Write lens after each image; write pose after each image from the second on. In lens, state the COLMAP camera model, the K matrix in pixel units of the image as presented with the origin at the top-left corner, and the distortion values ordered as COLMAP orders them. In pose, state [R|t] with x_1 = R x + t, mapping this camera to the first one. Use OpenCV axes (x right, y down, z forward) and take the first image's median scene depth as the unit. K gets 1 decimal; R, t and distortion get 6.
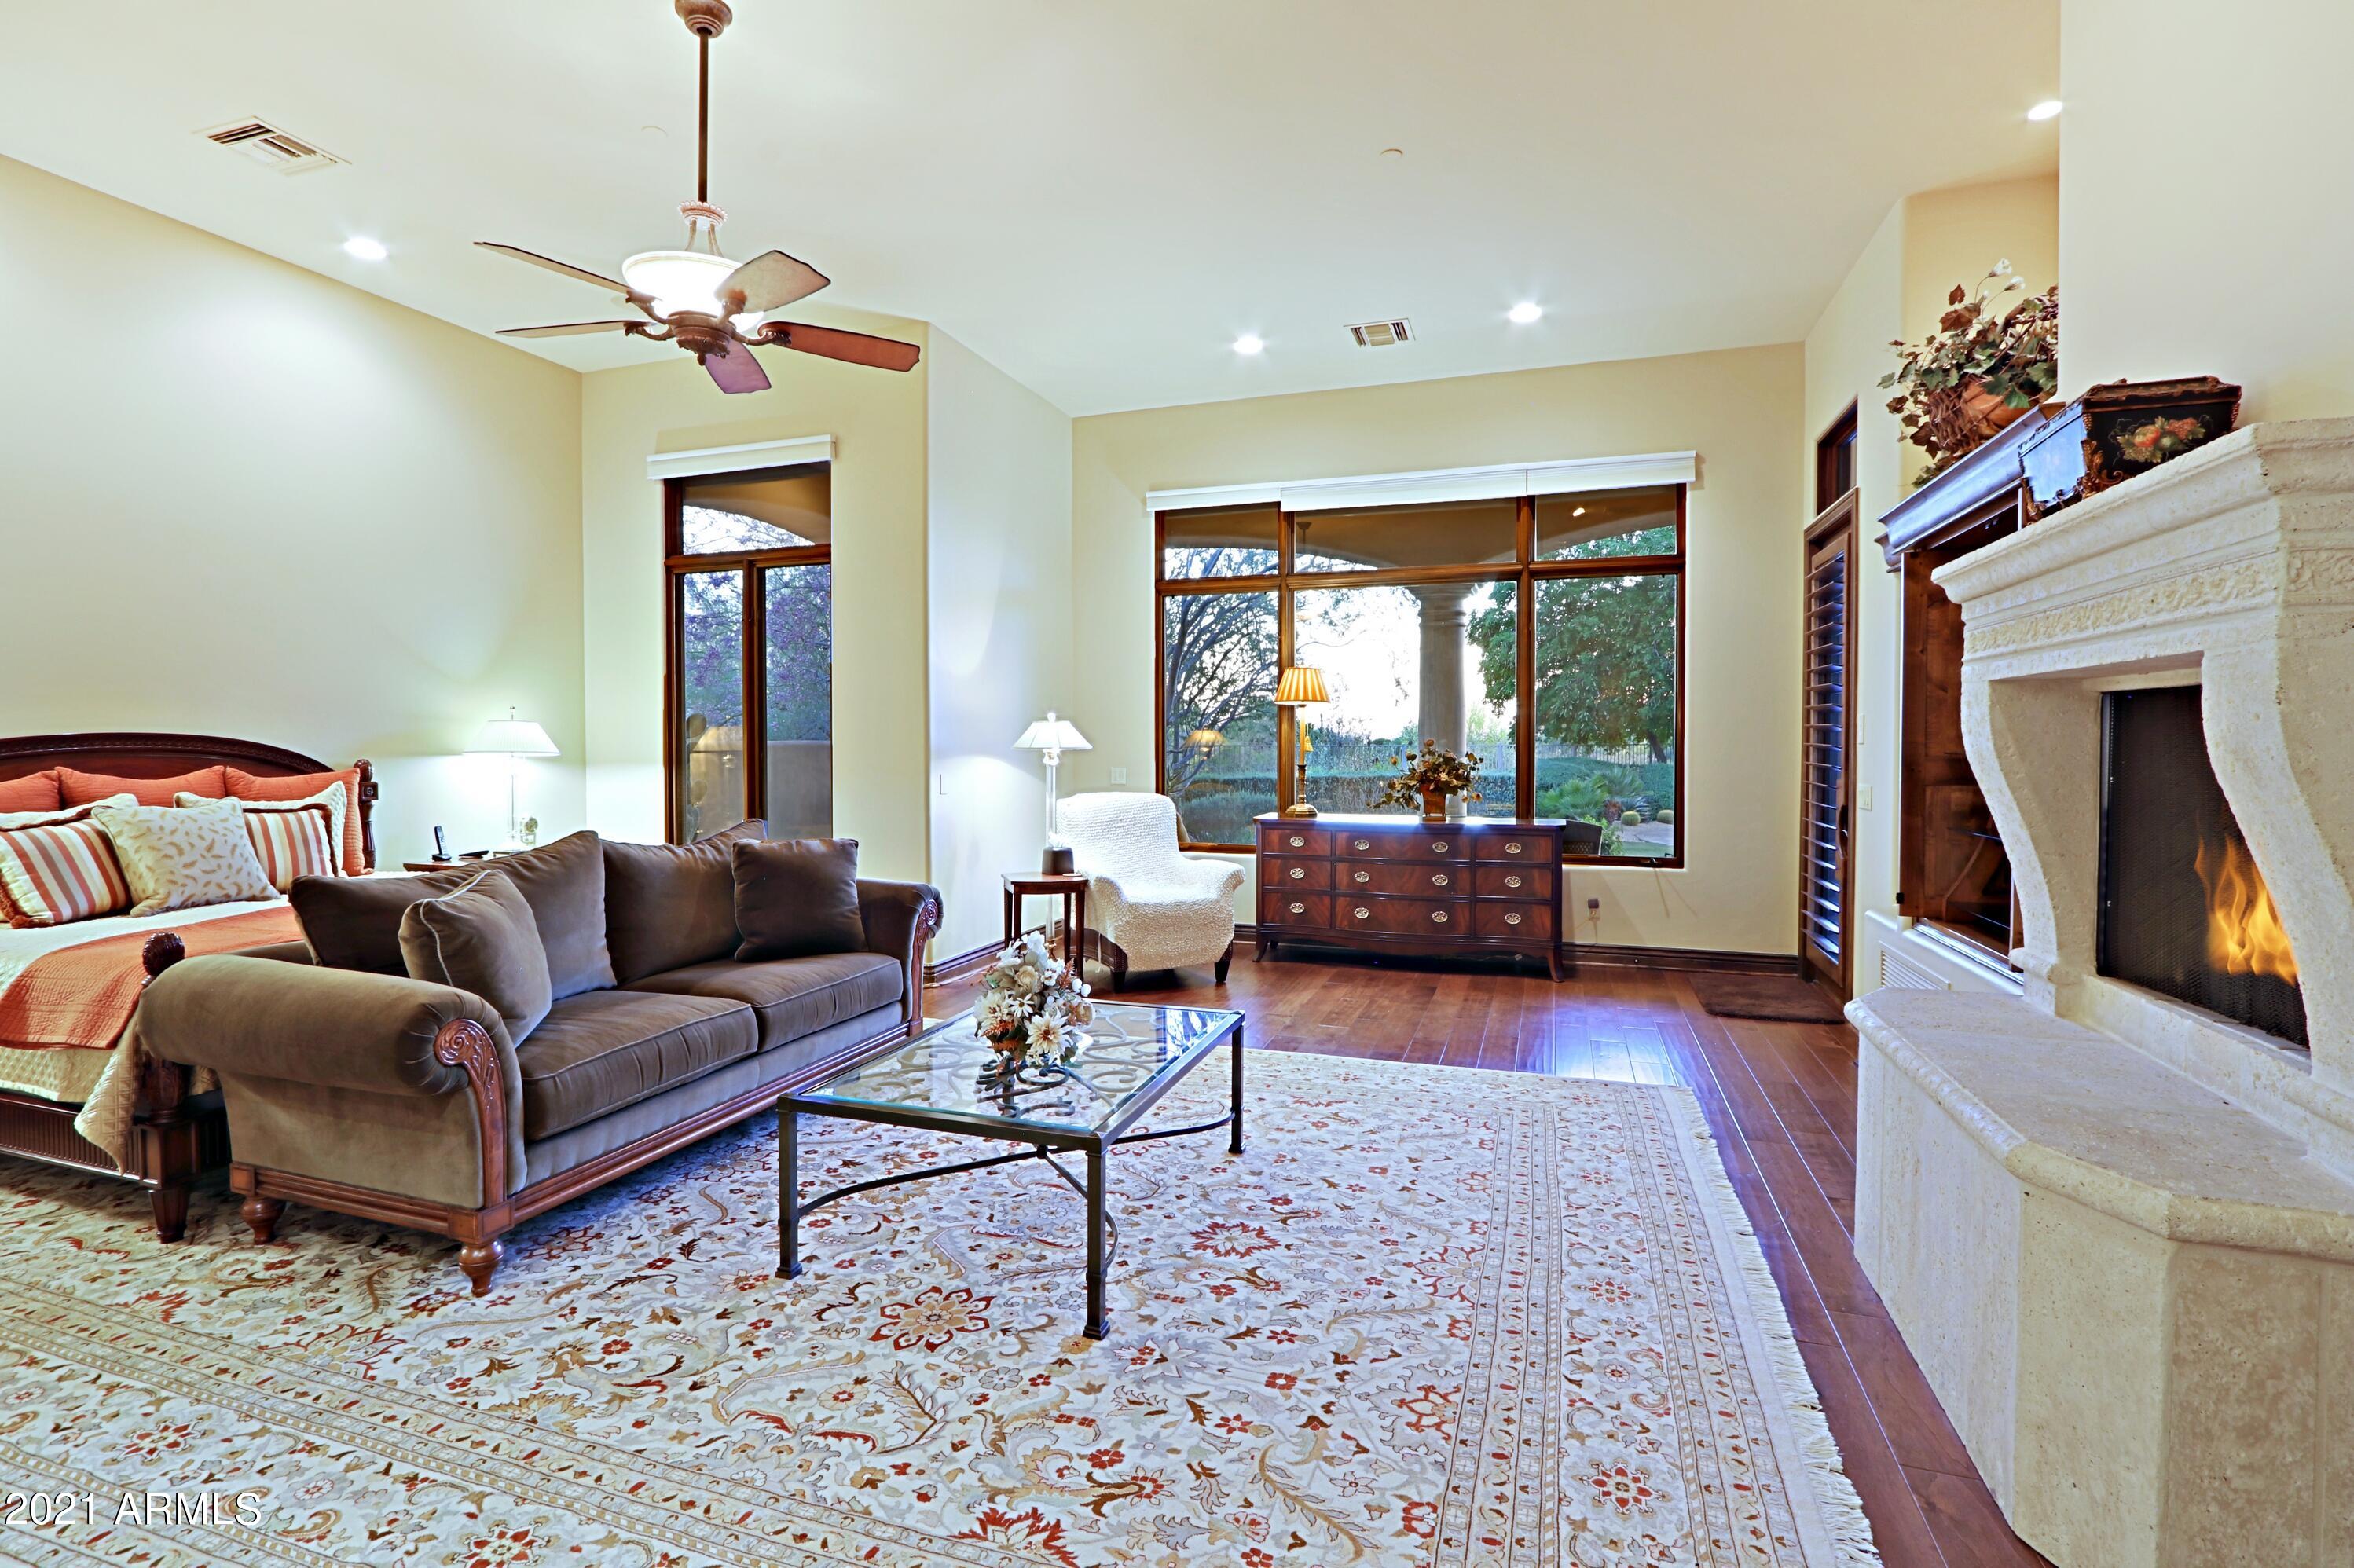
lens RADIAL K [[1102.4, 0, 1165.9], [0, 1102.4, 772.2], [0, 0, 1]] dist [-0.014765, 0.000951]
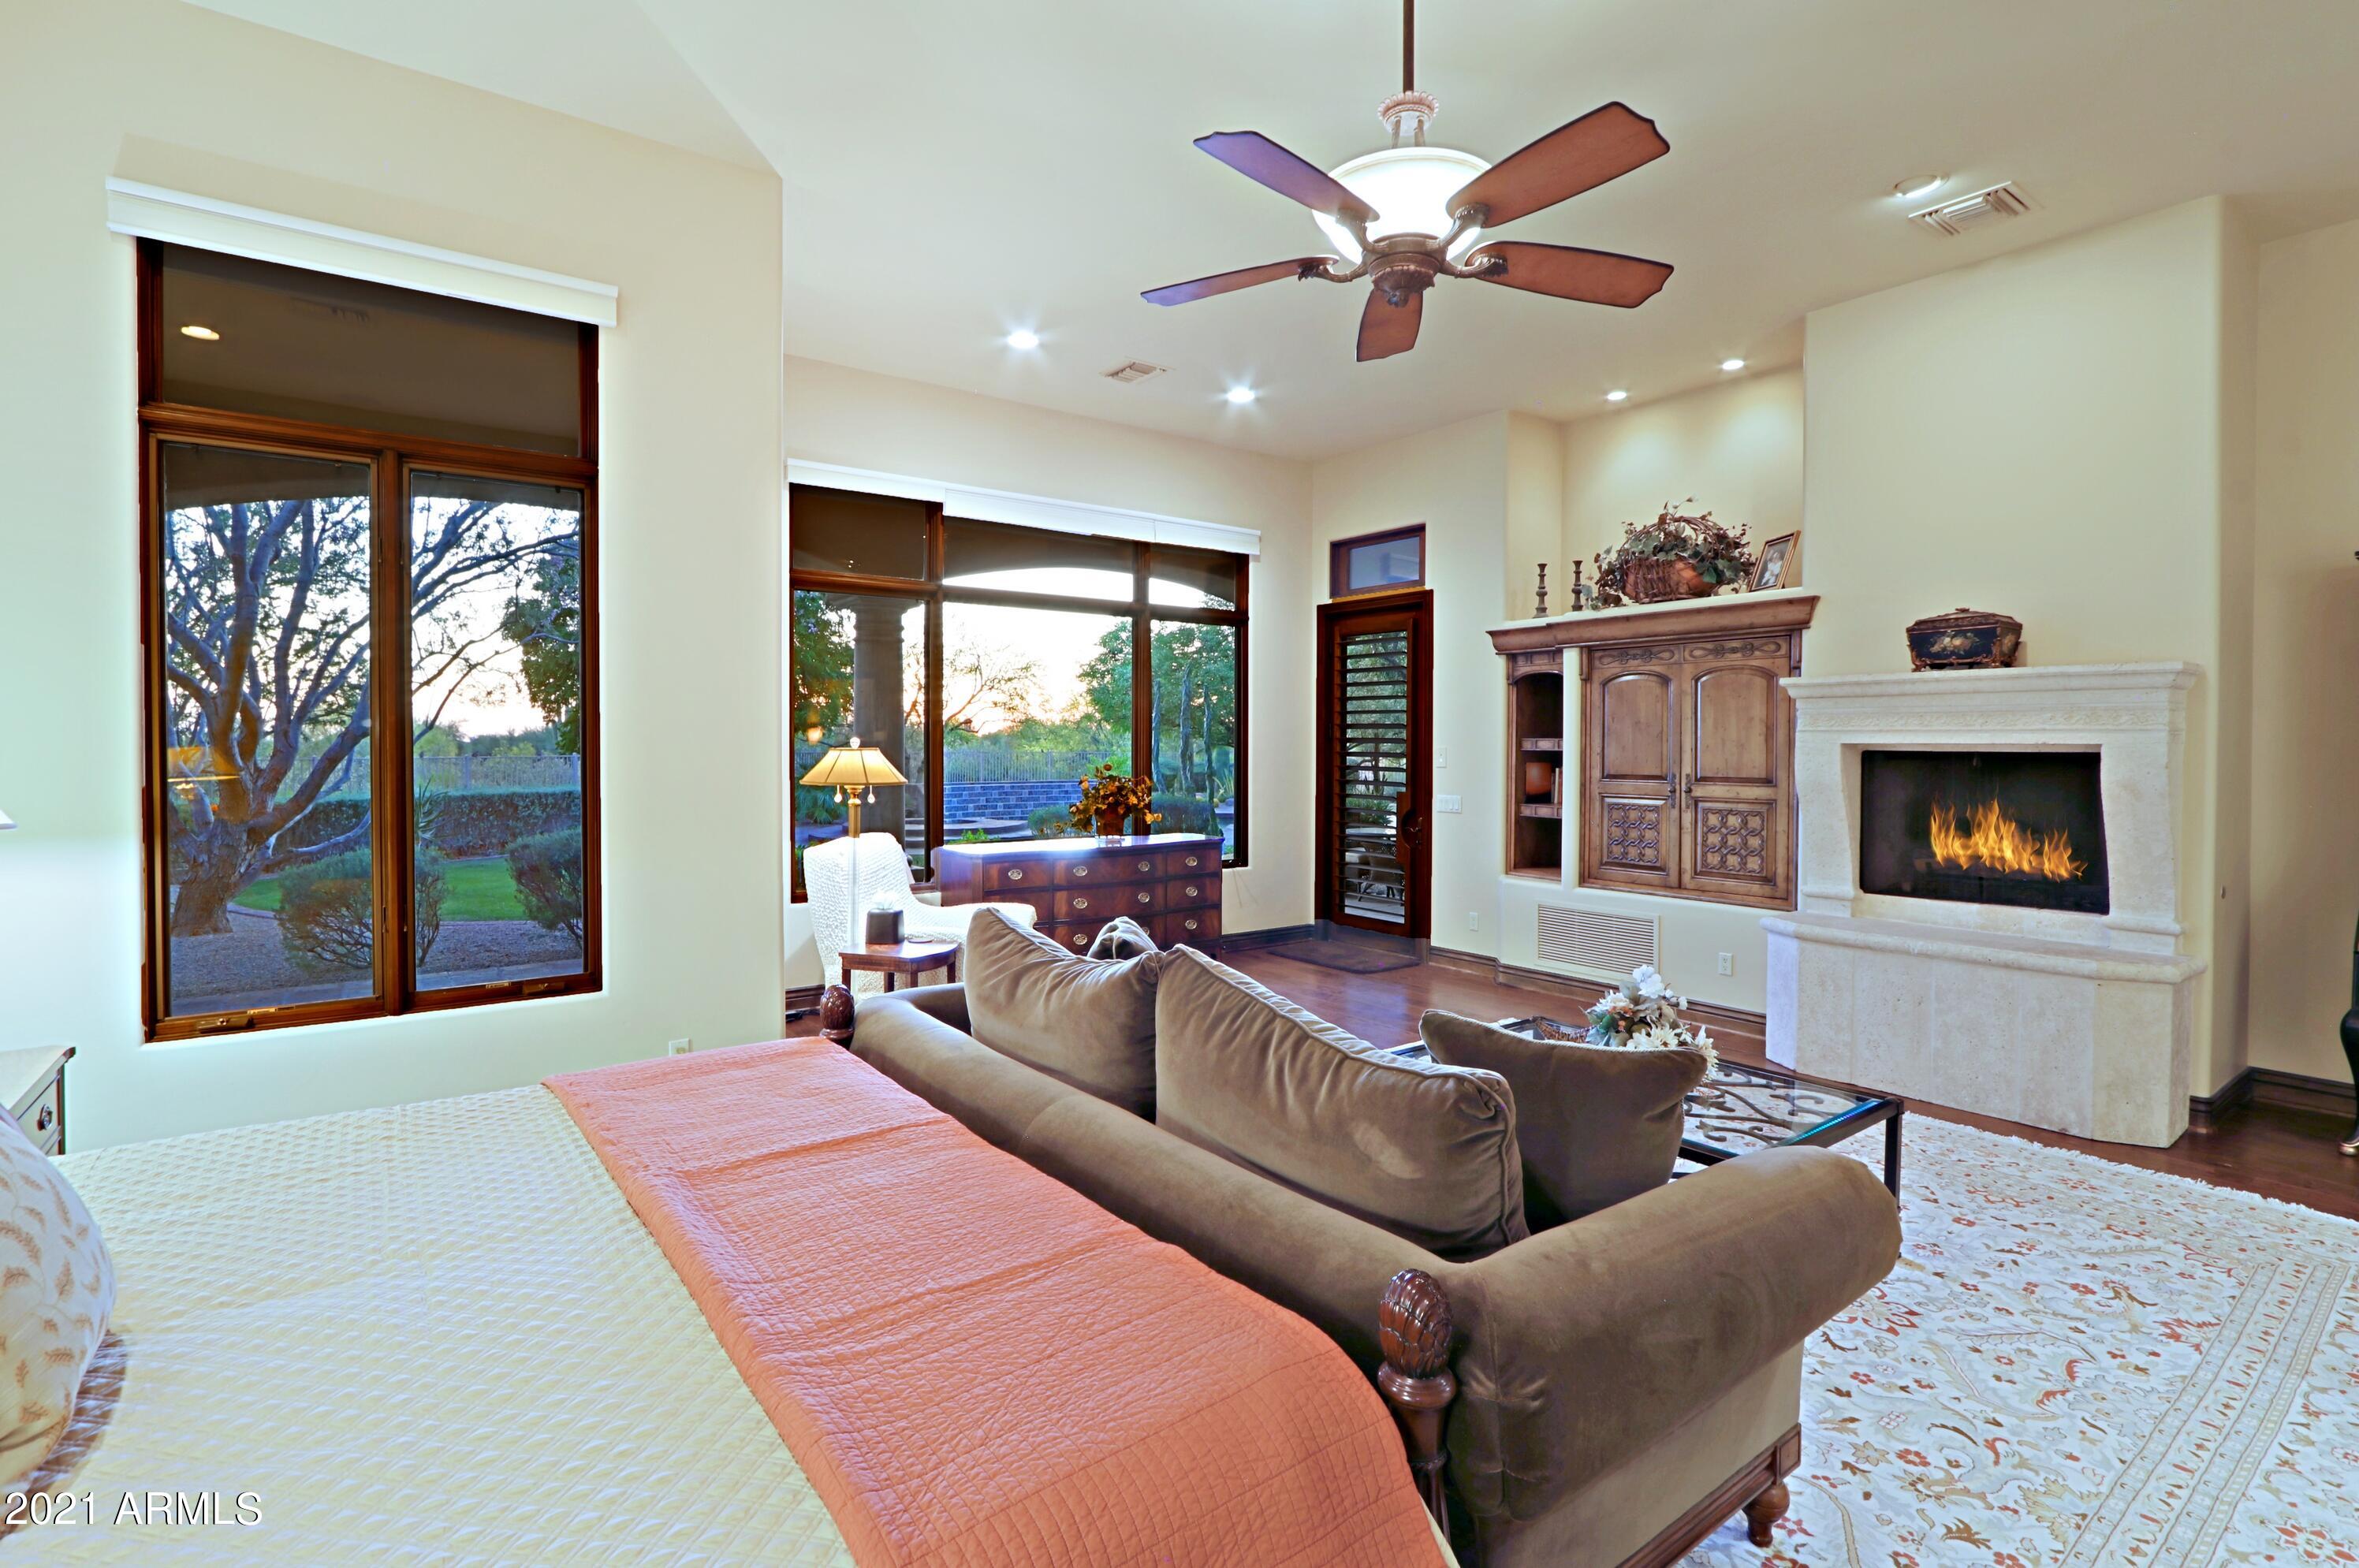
lens RADIAL K [[1104.8, 0, 1165.1], [0, 1104.8, 775.5], [0, 0, 1]] dist [-0.014765, 0.000951]
pose [[0.565135, -0.019850, 0.824759, -1.724080], [0.020403, 0.999741, 0.010082, -0.084431], [-0.824746, 0.011130, 0.565394, 1.057297]]
